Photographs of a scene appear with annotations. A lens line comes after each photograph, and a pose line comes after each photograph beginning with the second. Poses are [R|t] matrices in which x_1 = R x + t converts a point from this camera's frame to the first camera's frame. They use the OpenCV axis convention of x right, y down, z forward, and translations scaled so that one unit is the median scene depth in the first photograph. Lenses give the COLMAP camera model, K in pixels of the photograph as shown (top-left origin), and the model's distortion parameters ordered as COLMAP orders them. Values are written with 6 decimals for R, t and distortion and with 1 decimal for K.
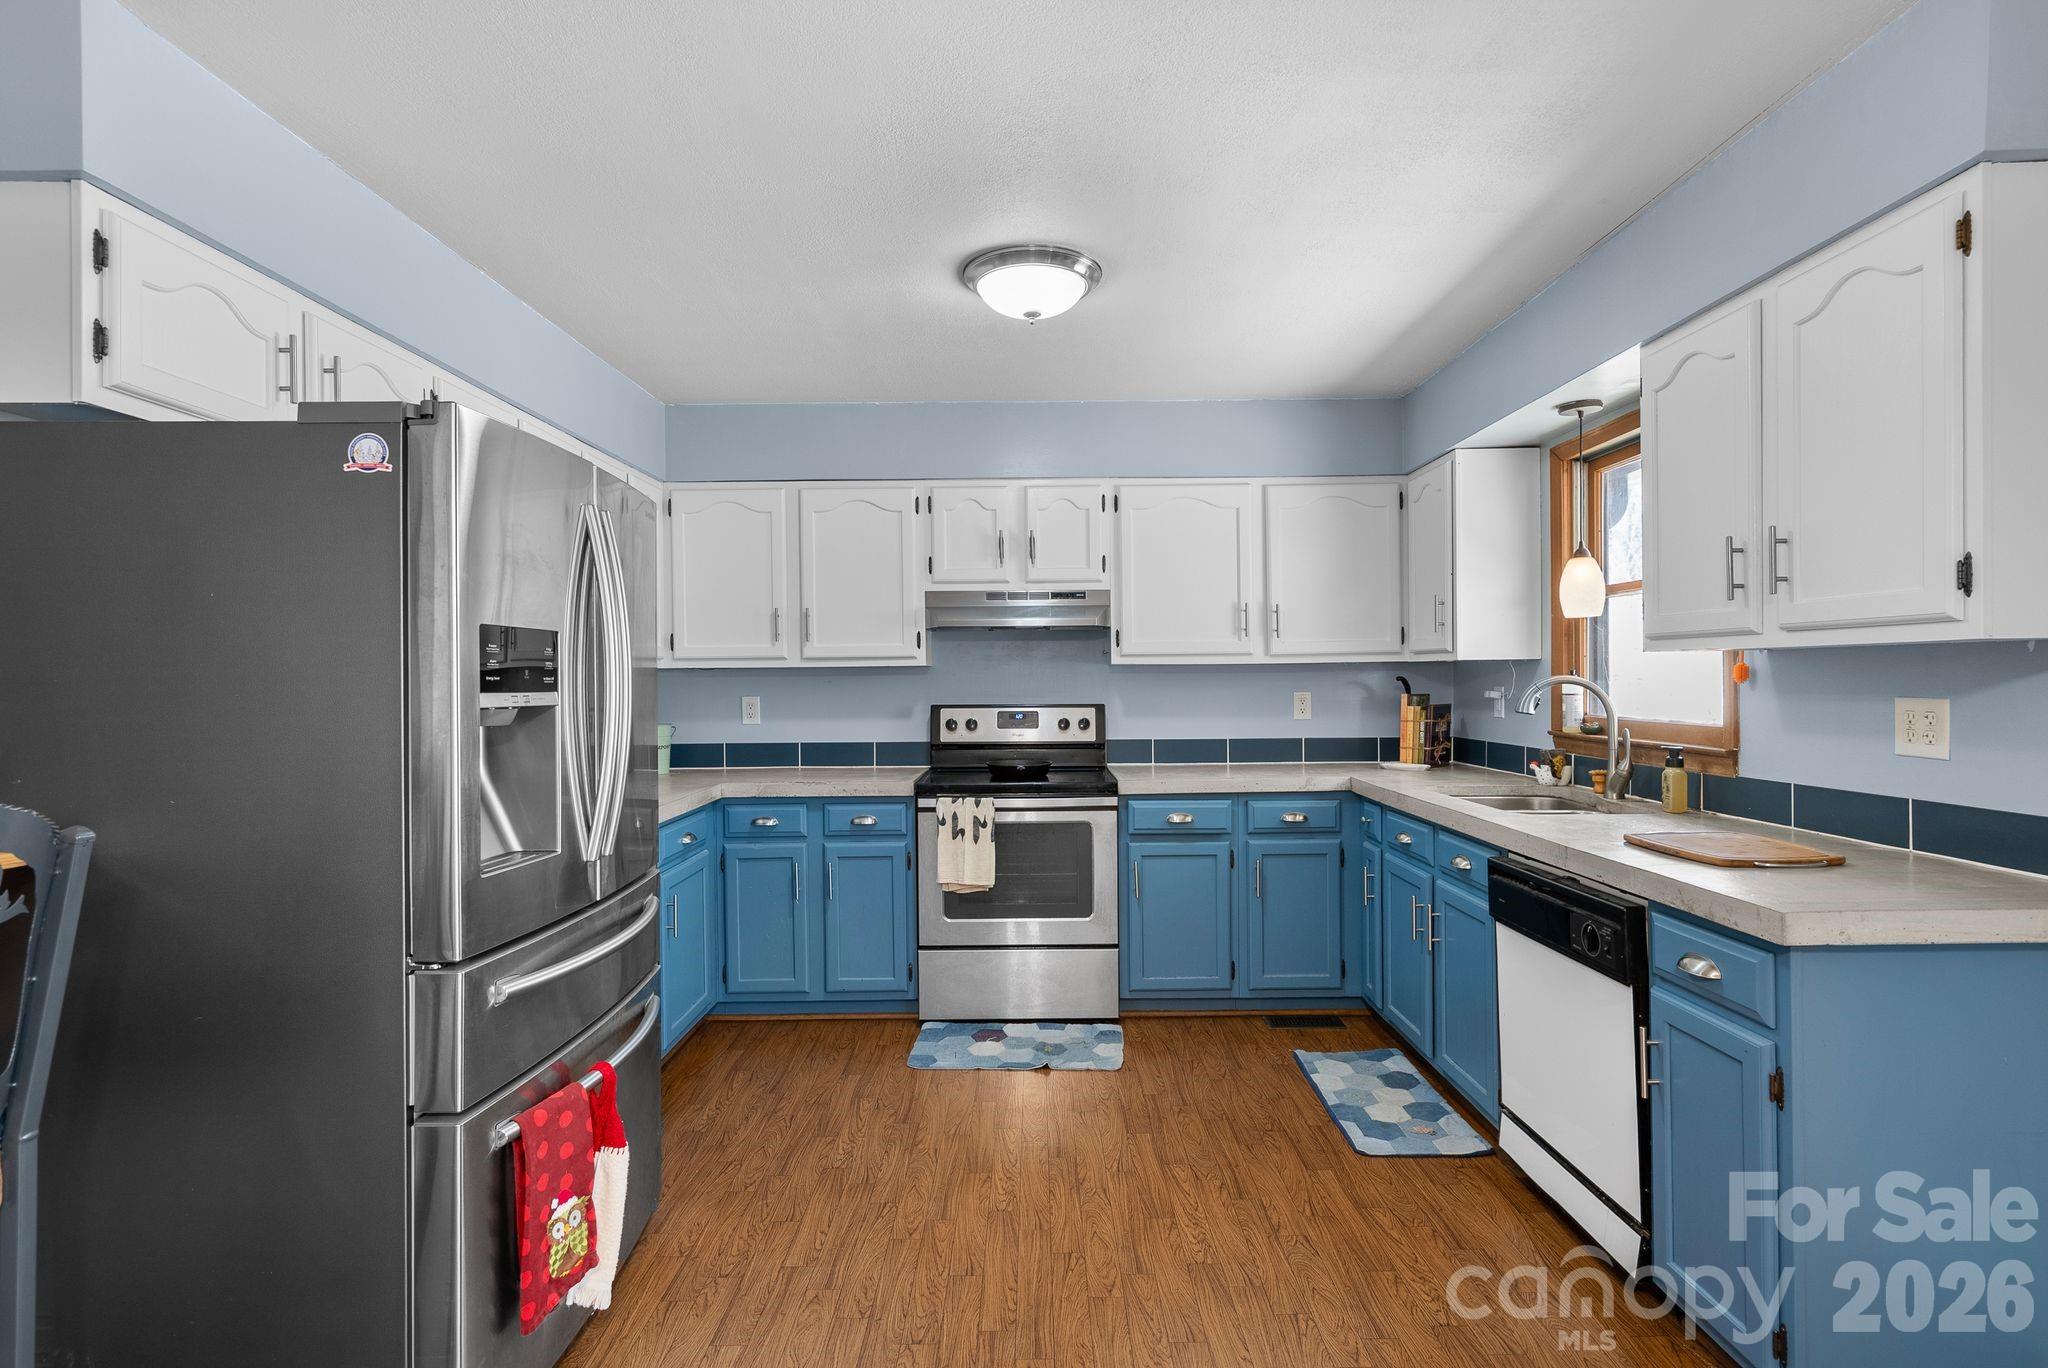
lens RADIAL K [[1003.2, 0, 1025.0], [0, 1003.2, 686.1], [0, 0, 1]] dist [-0.001136, 0.001546]
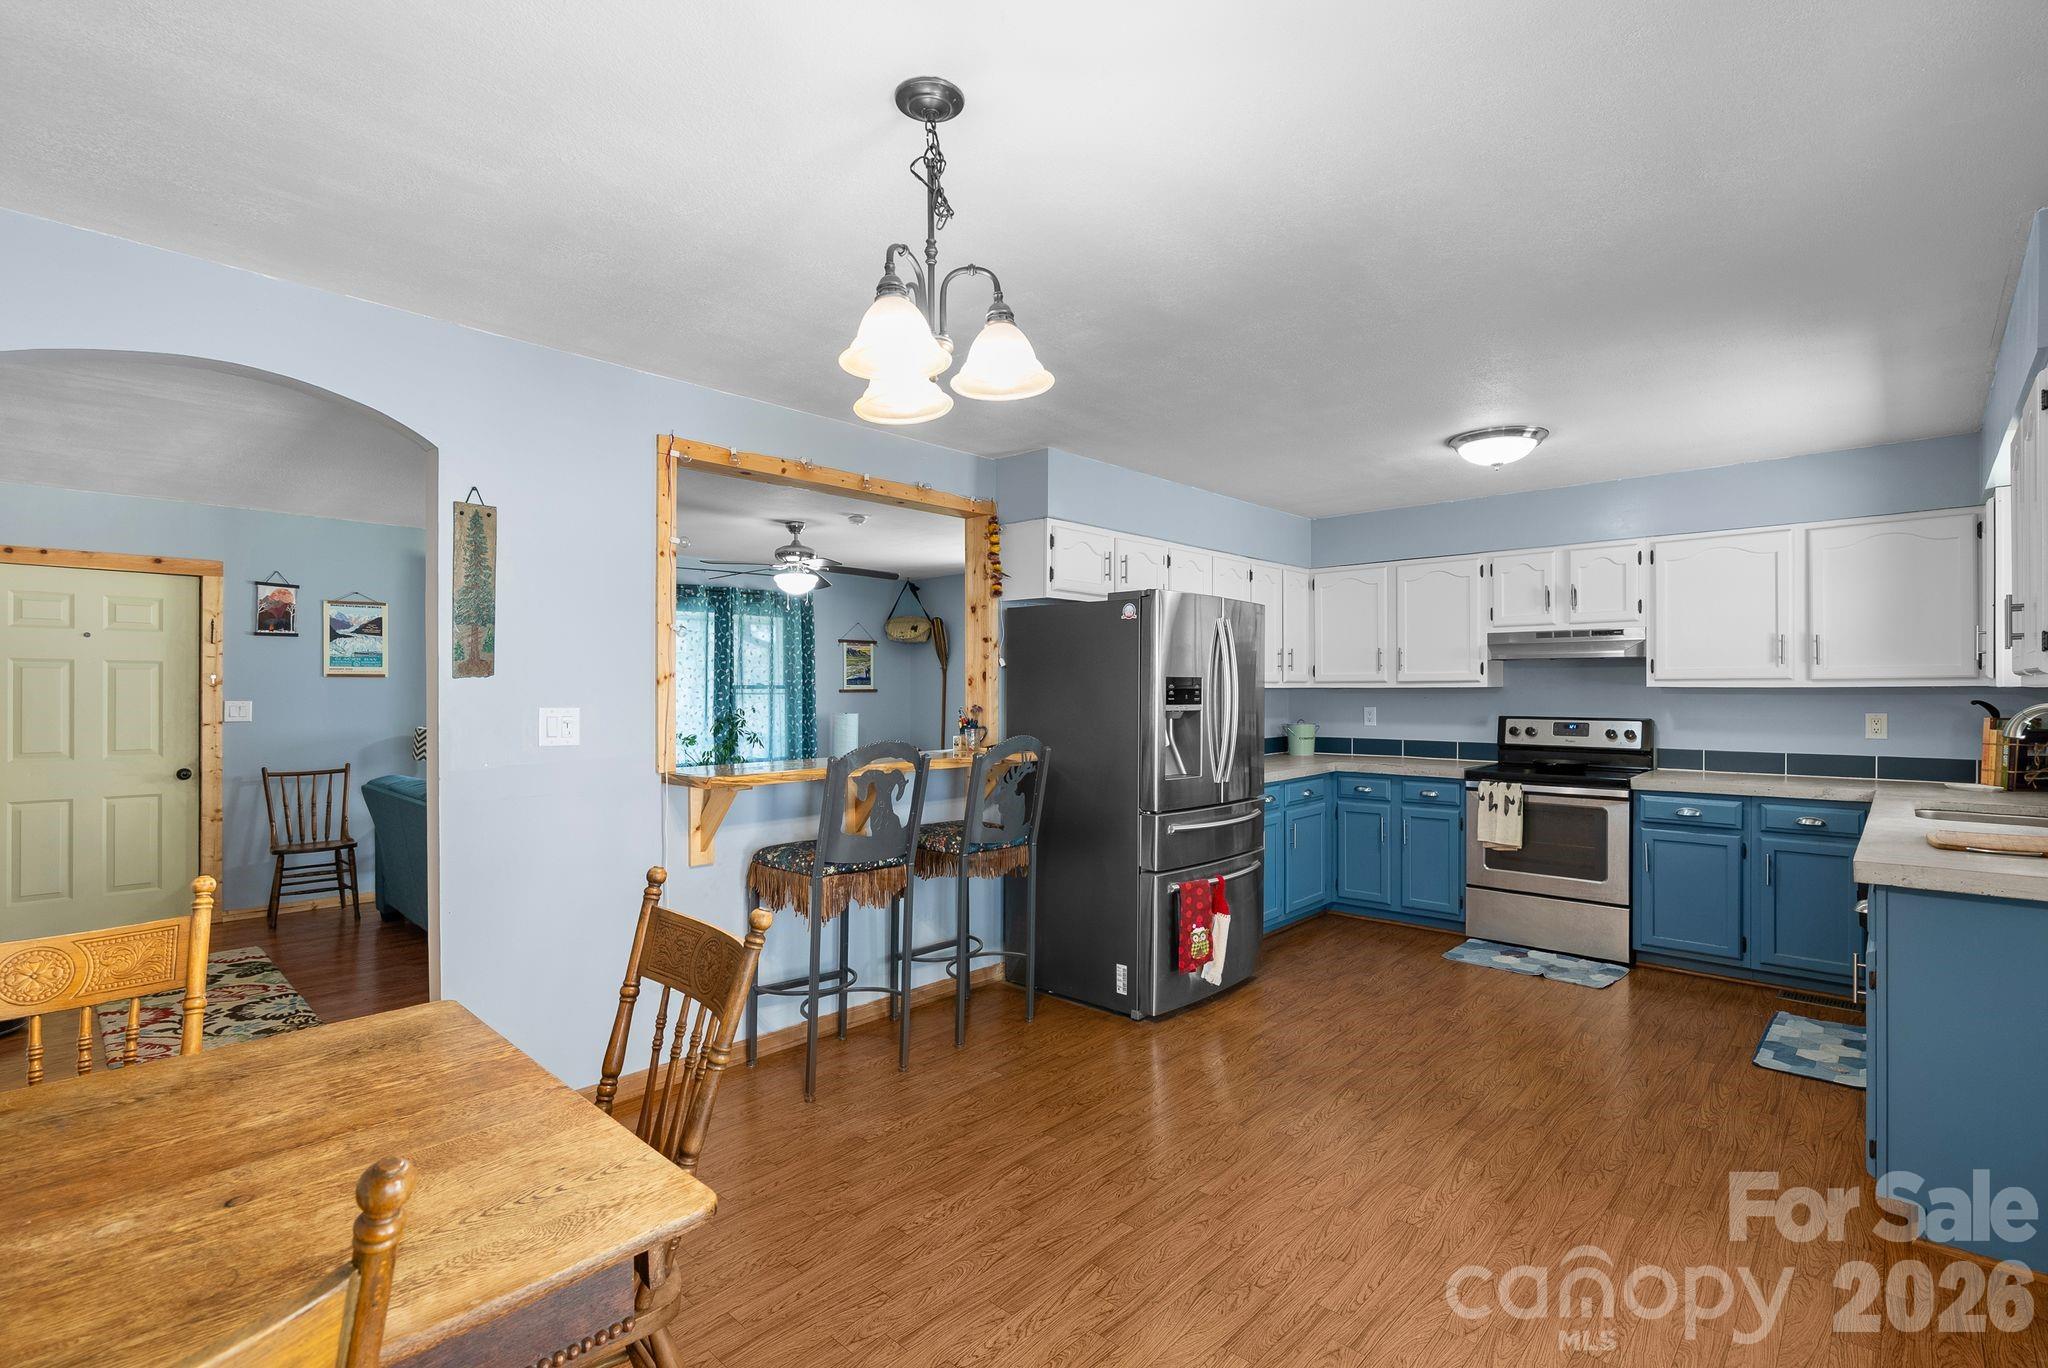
lens RADIAL K [[941.1, 0, 1034.3], [0, 941.1, 699.3], [0, 0, 1]] dist [-0.005619, 0.001147]
pose [[0.737828, 0.014748, -0.674828, 0.342880], [-0.010125, 0.999891, 0.010781, -0.012445], [0.674913, -0.001122, 0.737896, -0.406771]]
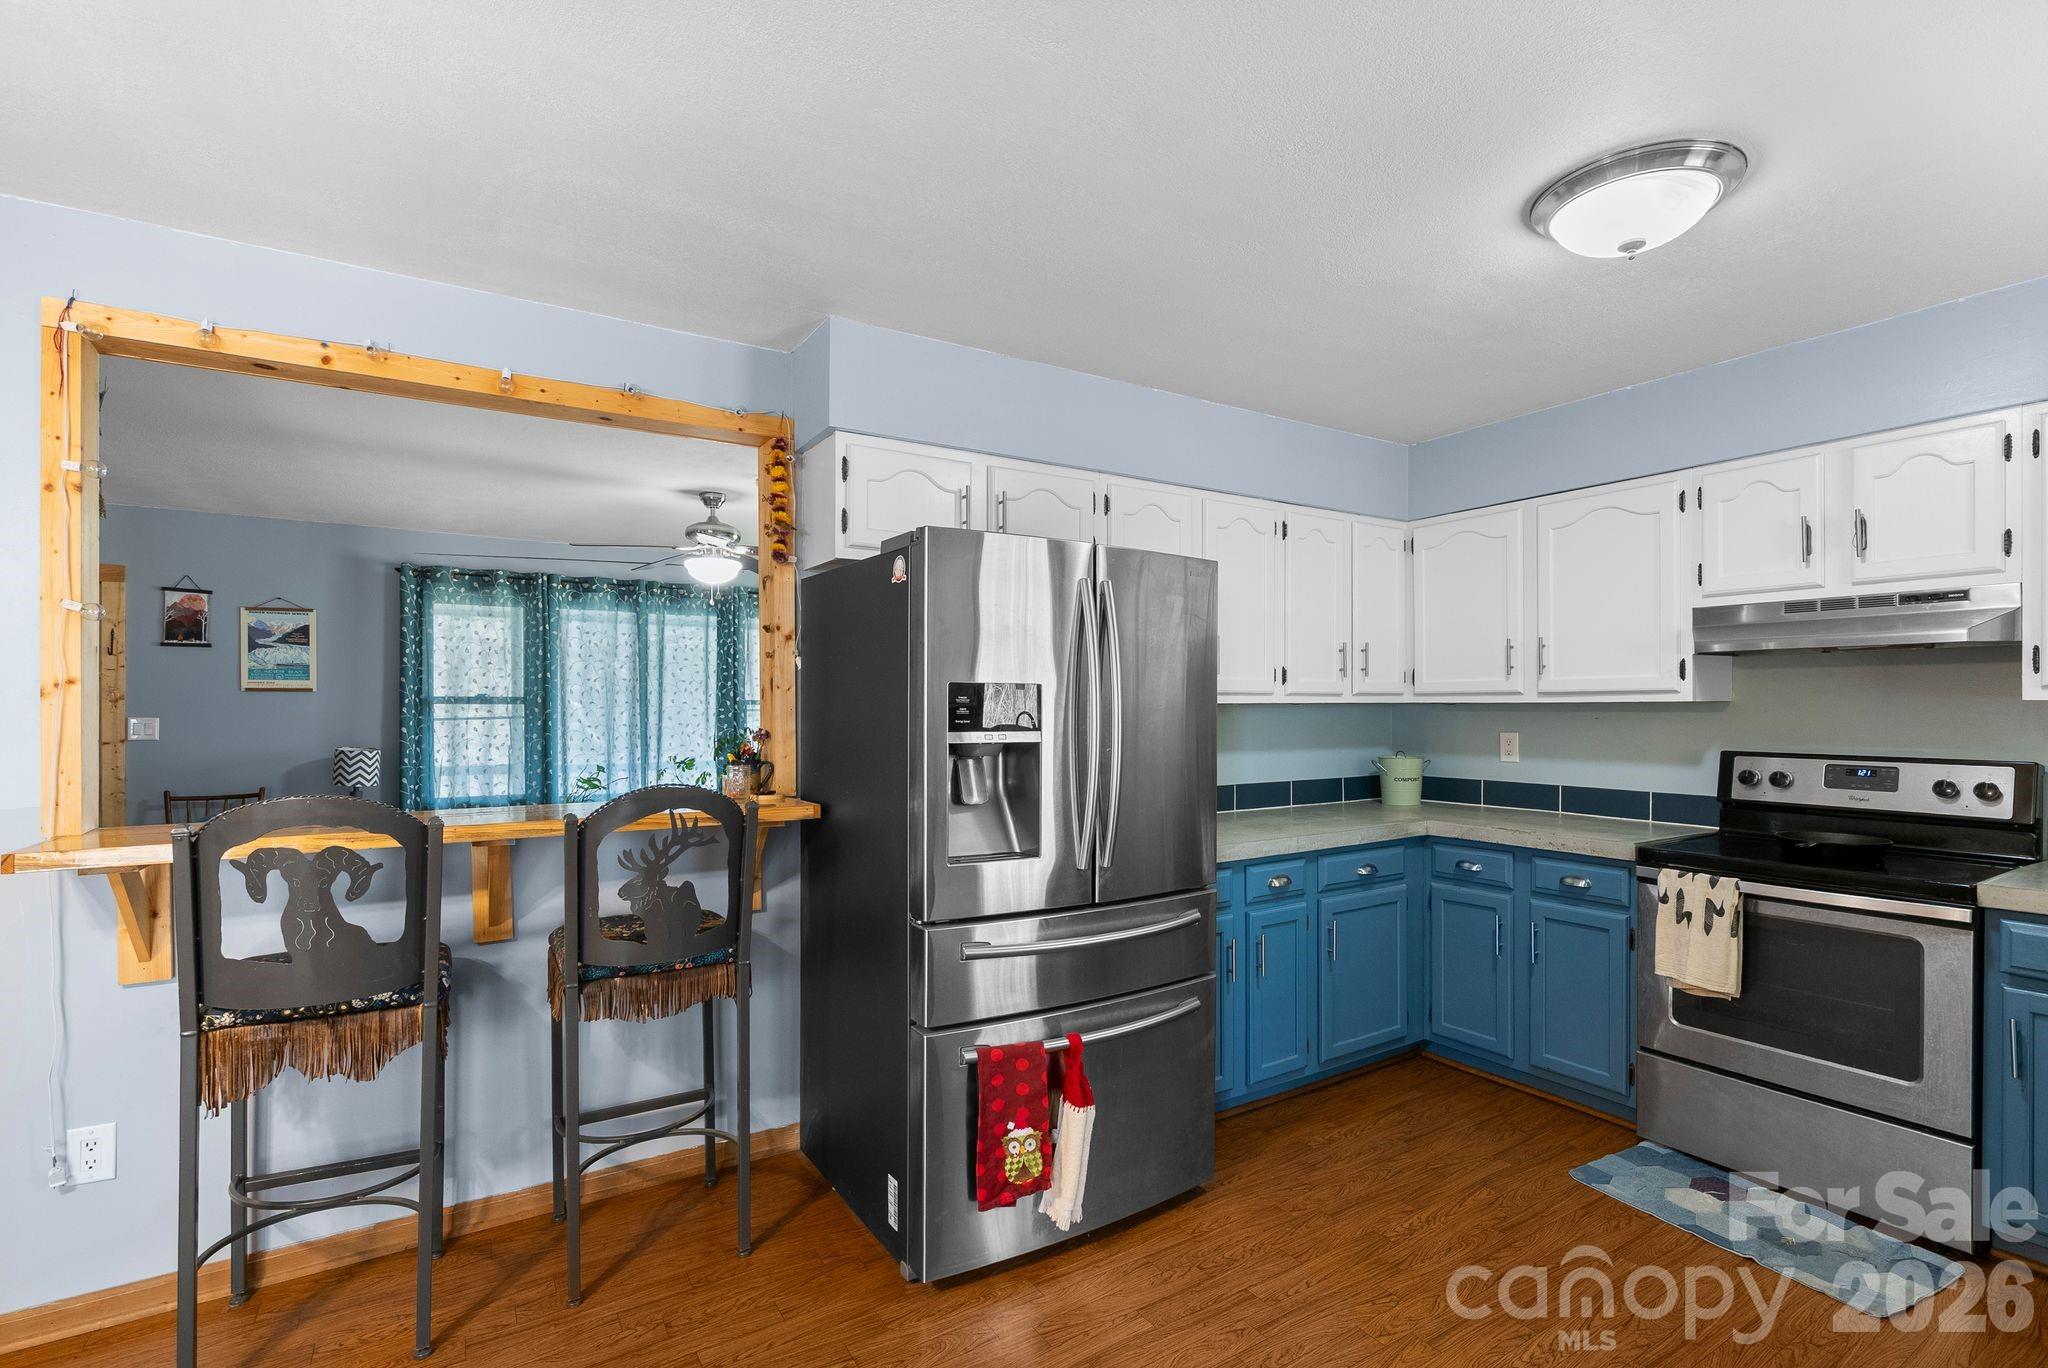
lens RADIAL K [[941.1, 0, 1046.0], [0, 941.1, 719.0], [0, 0, 1]] dist [-0.005619, 0.001147]
pose [[0.542524, 0.019872, -0.839805, 0.272370], [-0.010297, 0.999802, 0.017005, -0.015254], [0.839977, -0.000578, 0.542622, 0.181046]]
